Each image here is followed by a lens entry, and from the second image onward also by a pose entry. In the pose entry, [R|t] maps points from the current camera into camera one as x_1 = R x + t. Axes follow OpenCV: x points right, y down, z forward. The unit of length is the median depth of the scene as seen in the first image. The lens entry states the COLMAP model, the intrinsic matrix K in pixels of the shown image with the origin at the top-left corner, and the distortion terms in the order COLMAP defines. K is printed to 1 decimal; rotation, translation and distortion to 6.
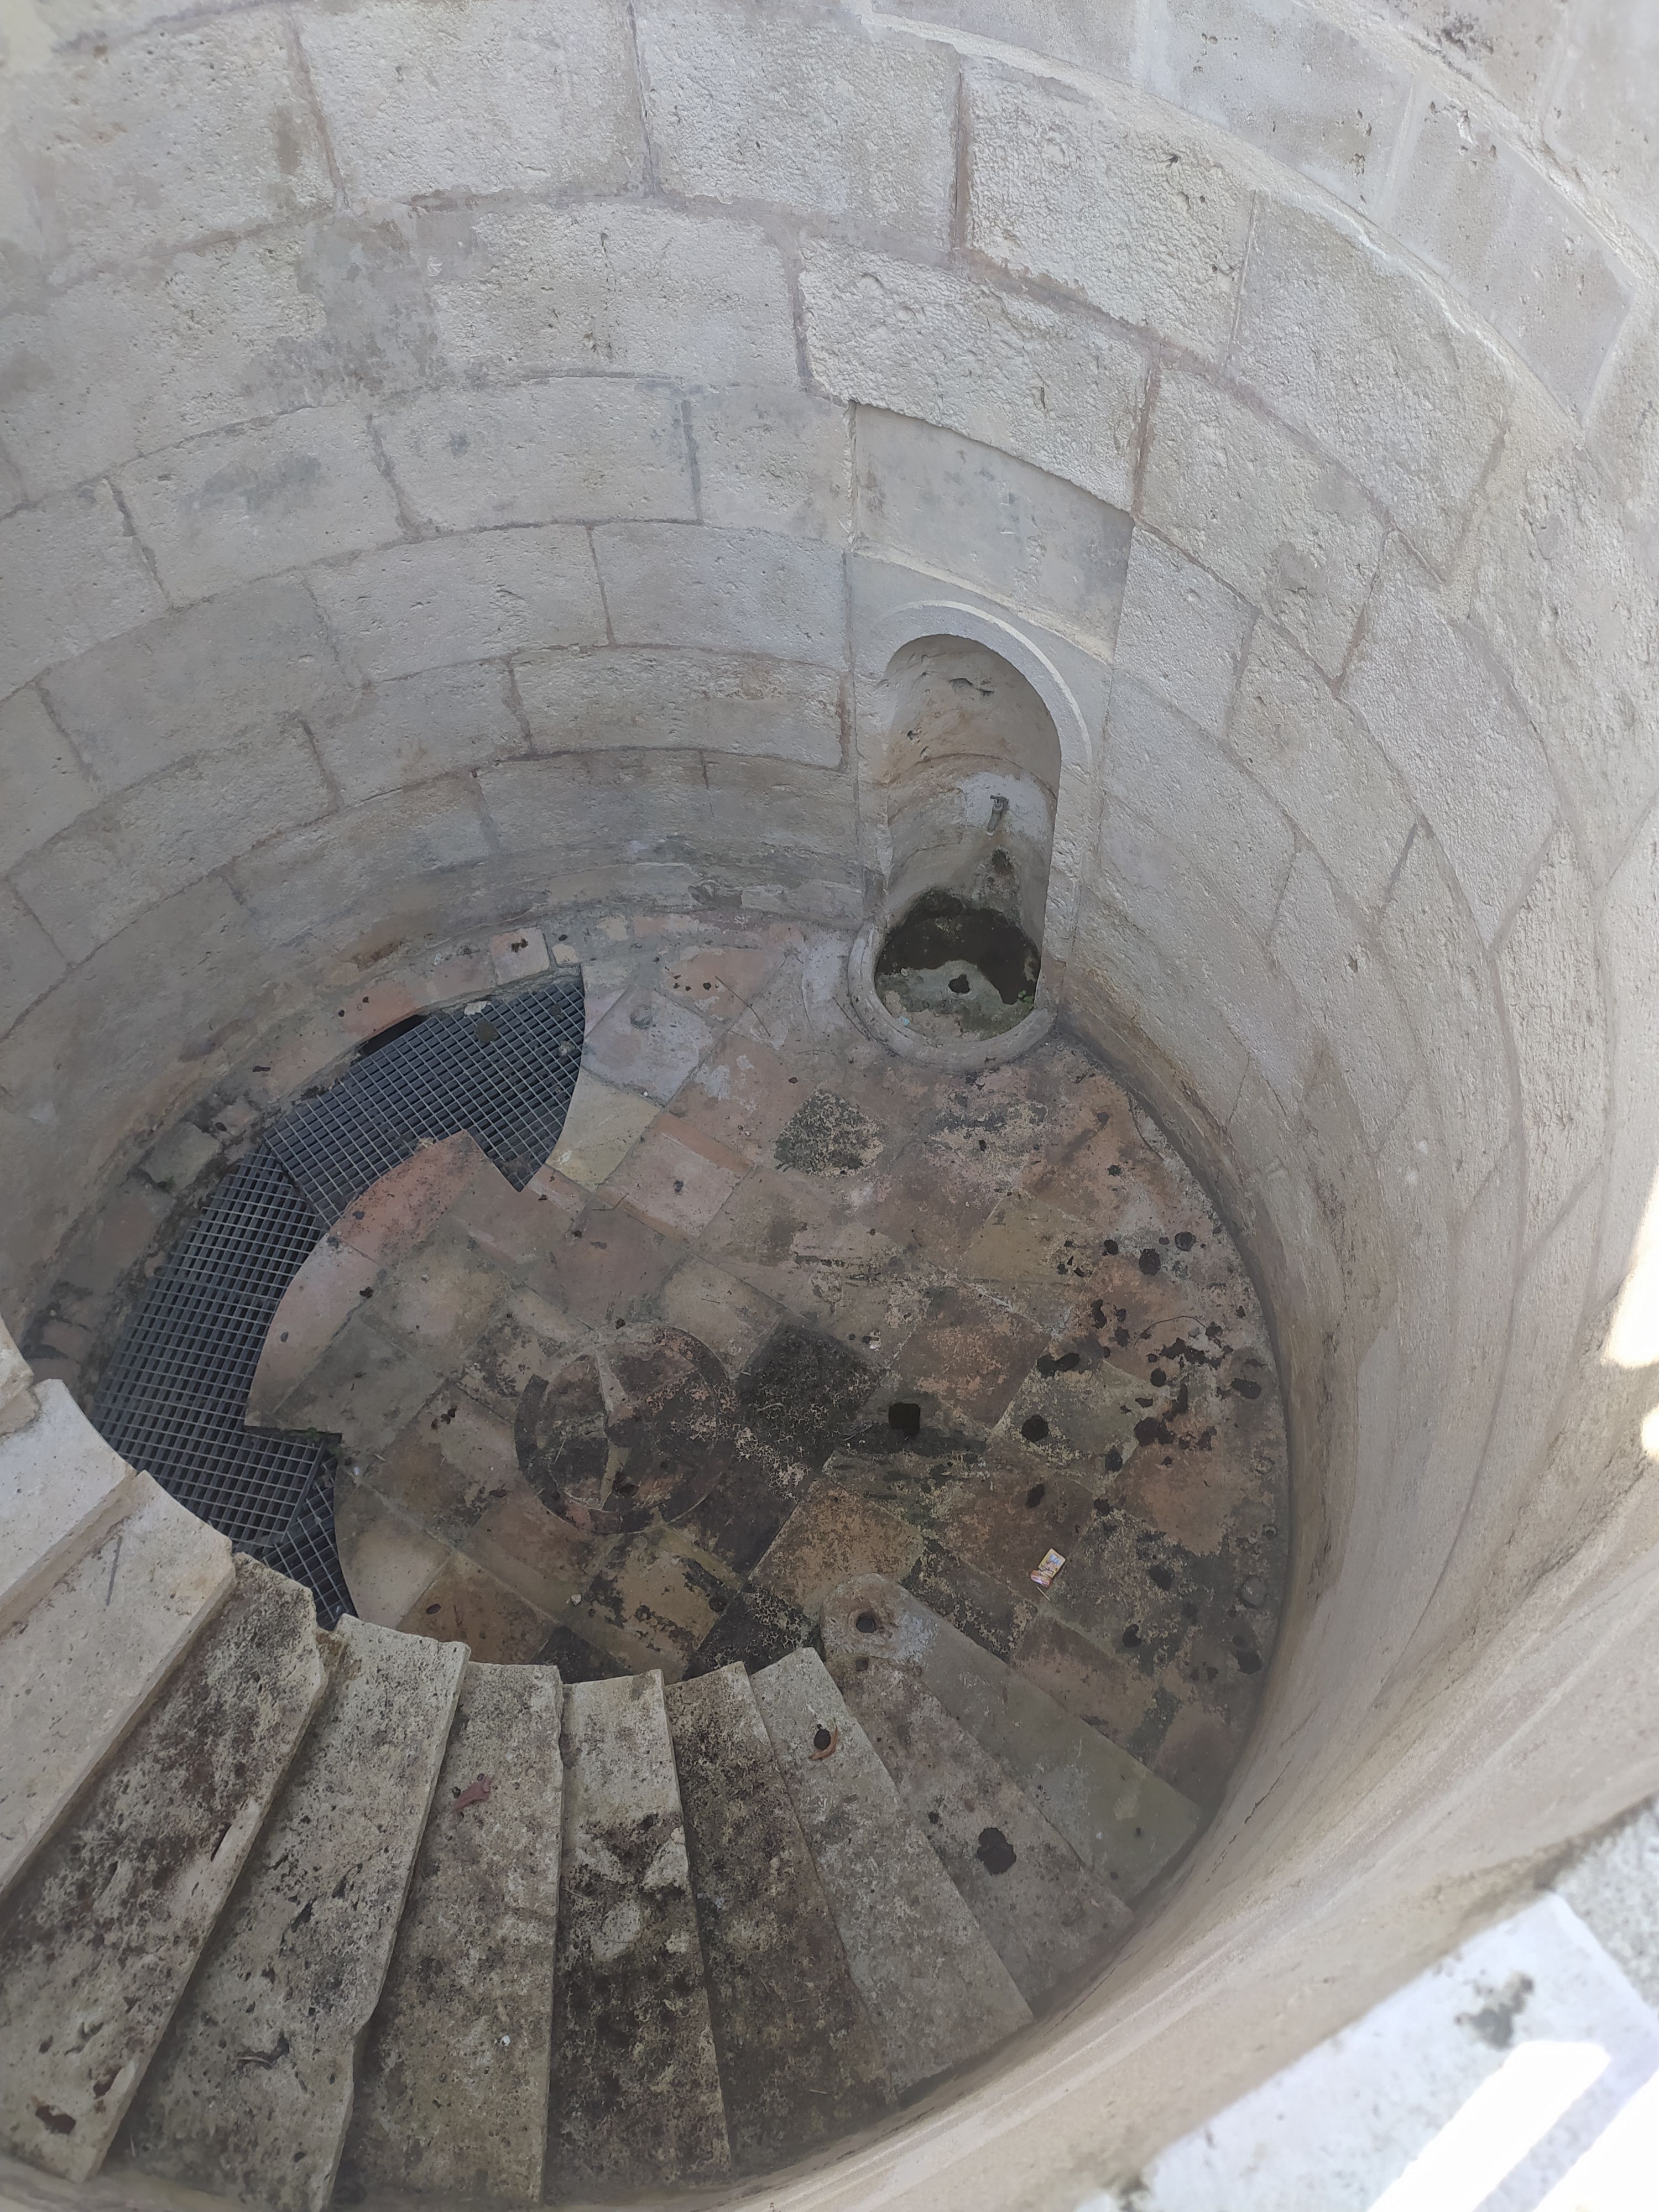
lens RADIAL K [[1597.1, 0, 835.9], [0, 1597.1, 1093.2], [0, 0, 1]] dist [0.013448, -0.012649]
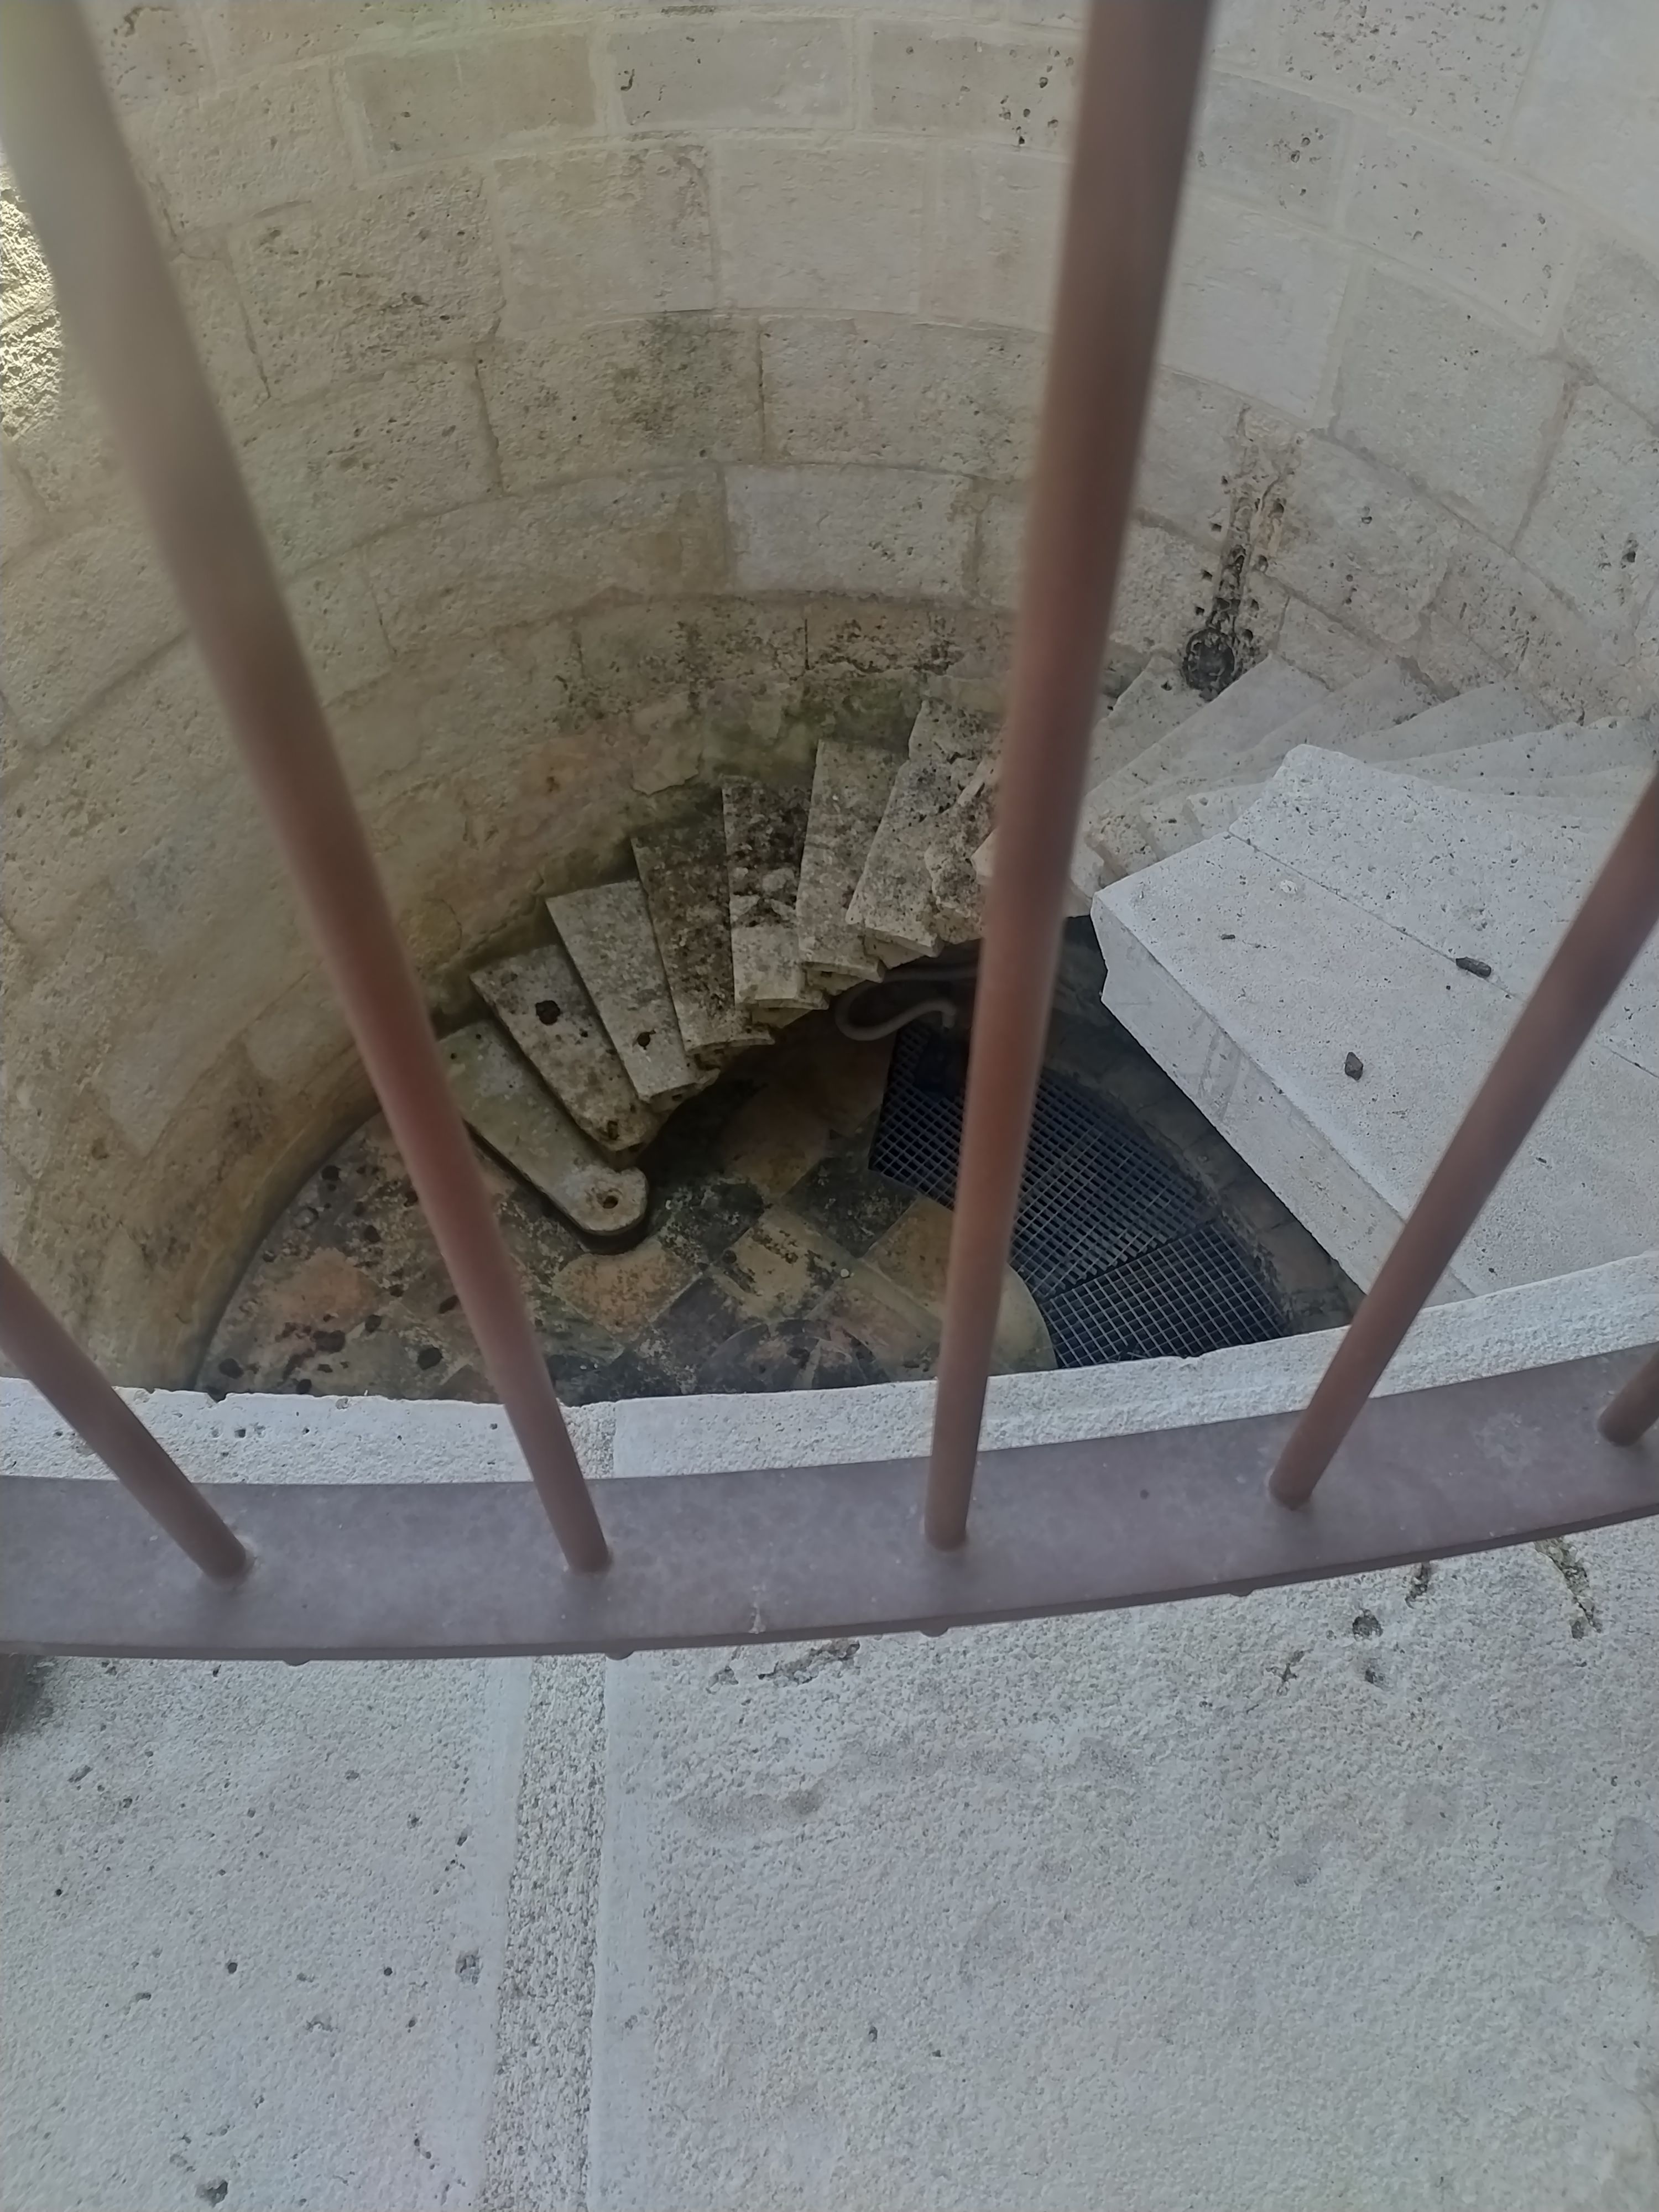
lens RADIAL K [[1597.1, 0, 828.8], [0, 1597.1, 1118.1], [0, 0, 1]] dist [0.013448, -0.012649]
pose [[-0.991057, -0.081611, 0.105576, -0.269764], [0.130486, -0.427081, 0.894749, -0.717880], [-0.027932, 0.900523, 0.433911, 0.376020]]
